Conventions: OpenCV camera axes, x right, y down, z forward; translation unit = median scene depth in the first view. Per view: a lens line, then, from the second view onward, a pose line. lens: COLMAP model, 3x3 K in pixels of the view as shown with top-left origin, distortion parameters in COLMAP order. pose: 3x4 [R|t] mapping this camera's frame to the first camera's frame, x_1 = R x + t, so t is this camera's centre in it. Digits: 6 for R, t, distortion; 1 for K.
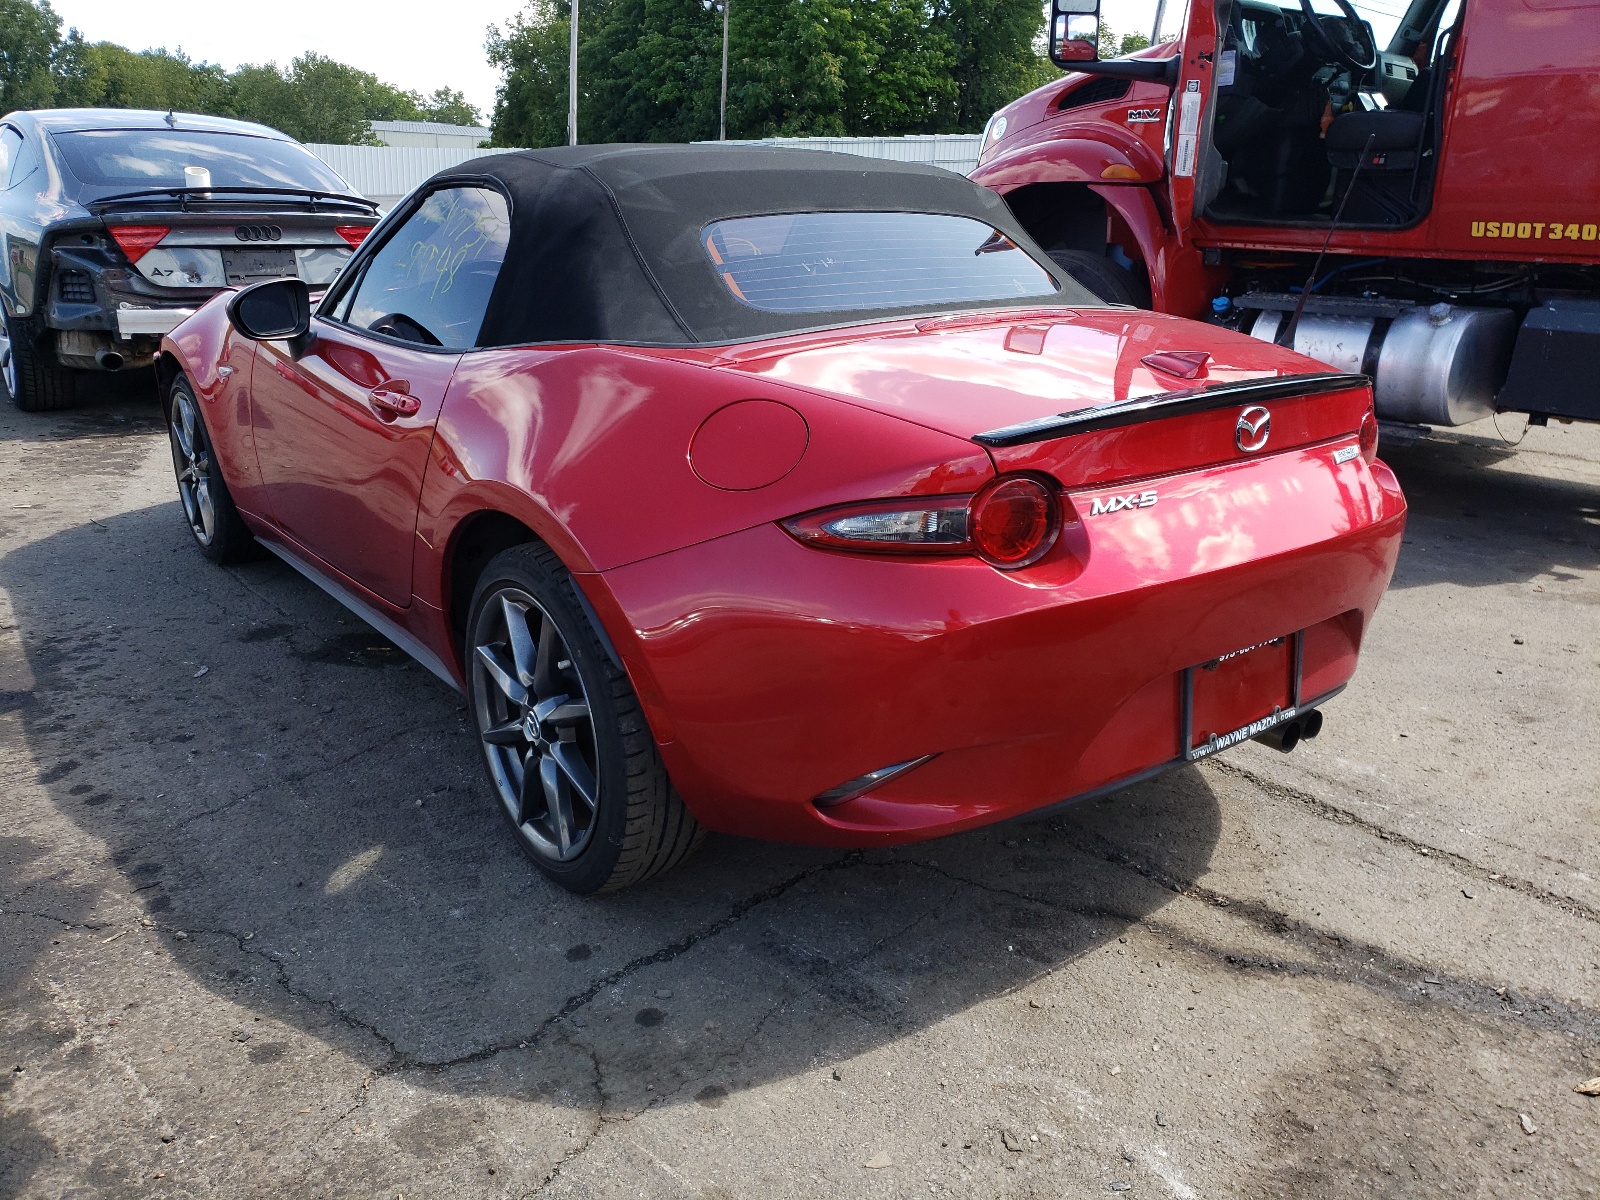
lens RADIAL K [[1266.8, 0, 802.0], [0, 1266.8, 607.3], [0, 0, 1]] dist [0.031339, -0.016568]
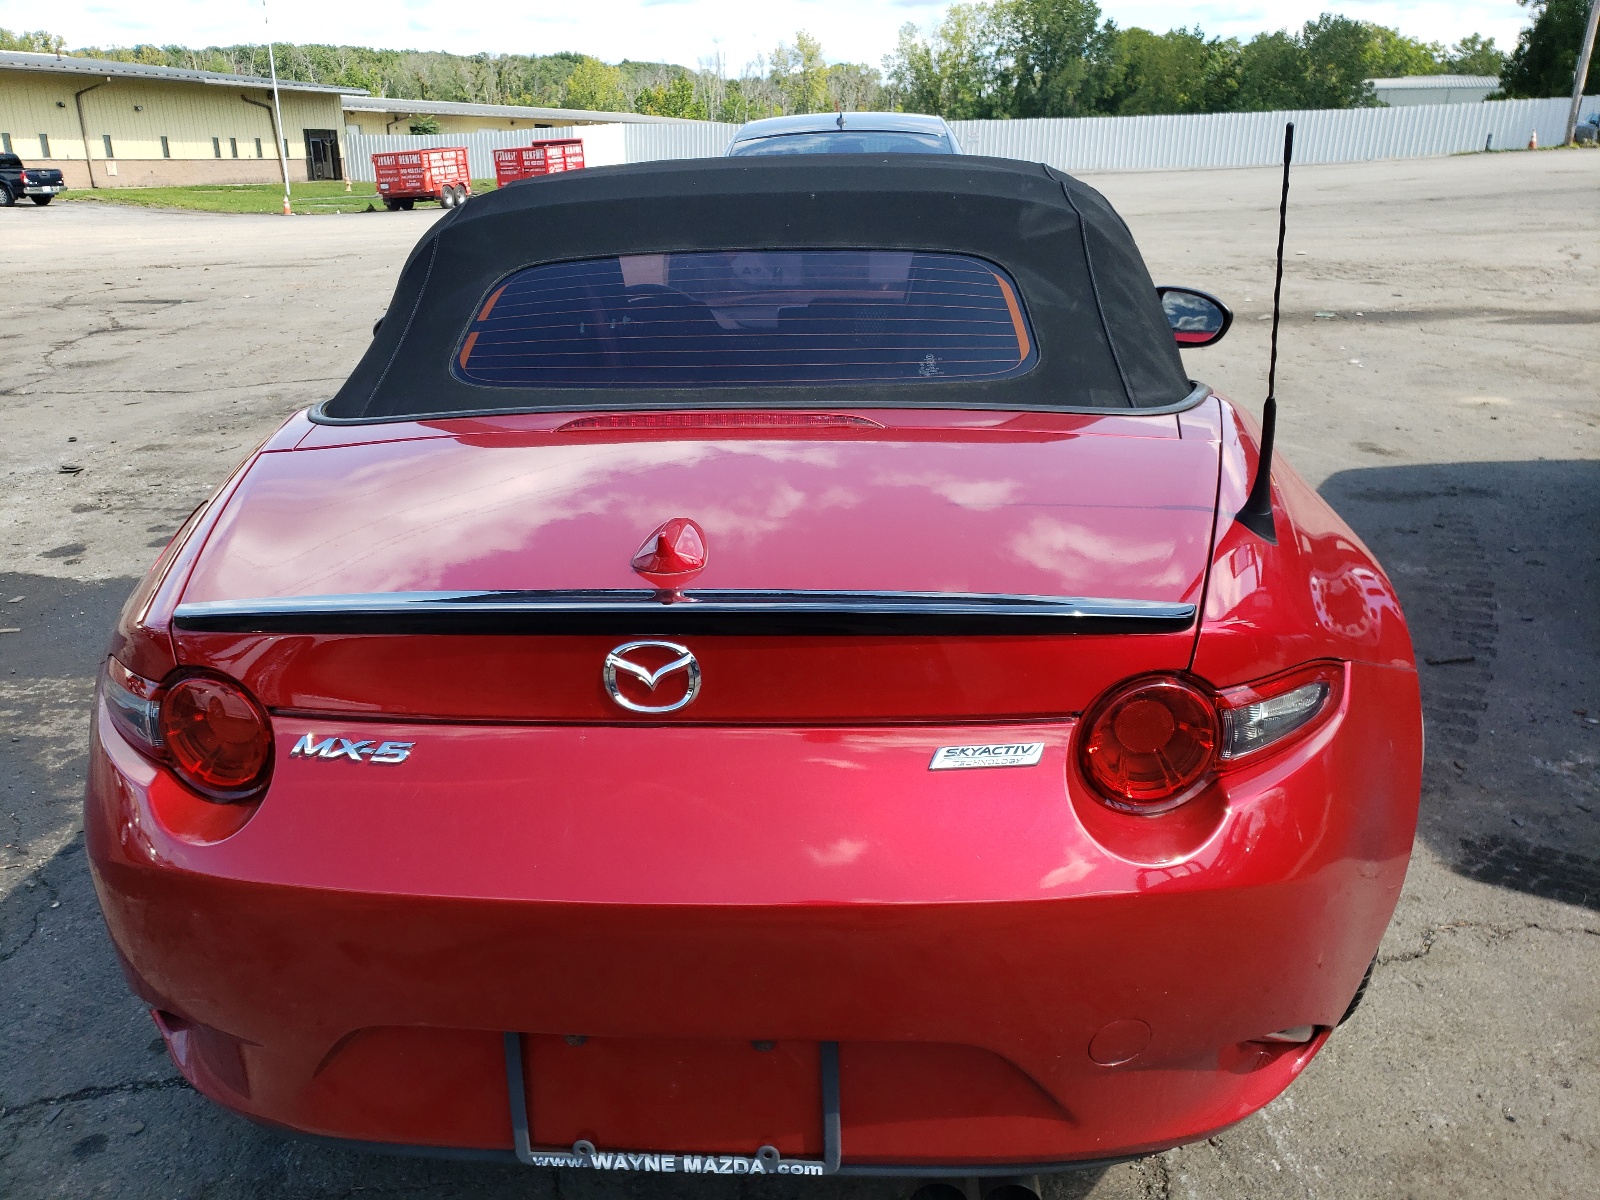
lens RADIAL K [[1255.2, 0, 797.4], [0, 1255.2, 612.6], [0, 0, 1]] dist [0.020489, 0.008409]
pose [[0.730124, 0.201014, -0.653079, 0.044832], [-0.180025, 0.978572, 0.099936, -0.013897], [0.659173, 0.044605, 0.750667, 0.035985]]
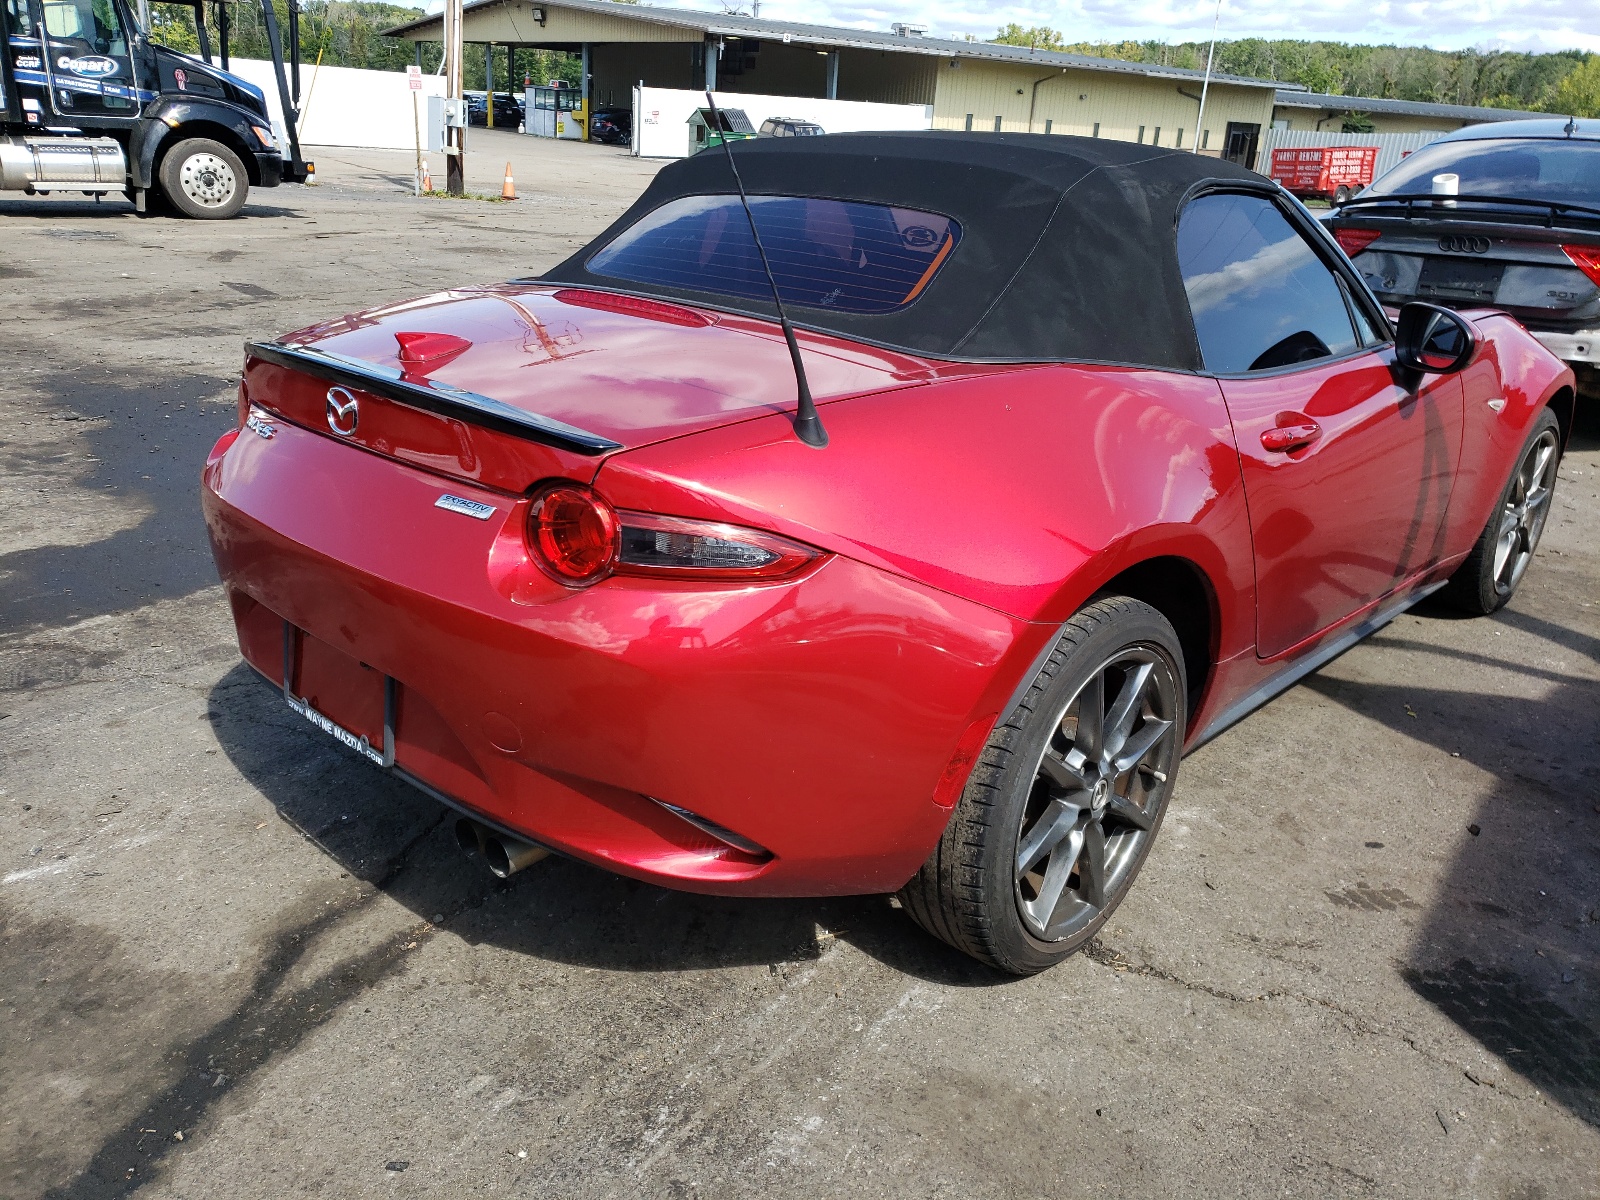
lens RADIAL K [[1255.2, 0, 796.7], [0, 1255.2, 590.5], [0, 0, 1]] dist [0.020489, 0.008409]
pose [[0.144987, 0.323949, -0.934899, 0.076775], [-0.349660, 0.900690, 0.257868, -0.022110], [0.925590, 0.289509, 0.243860, 0.065639]]
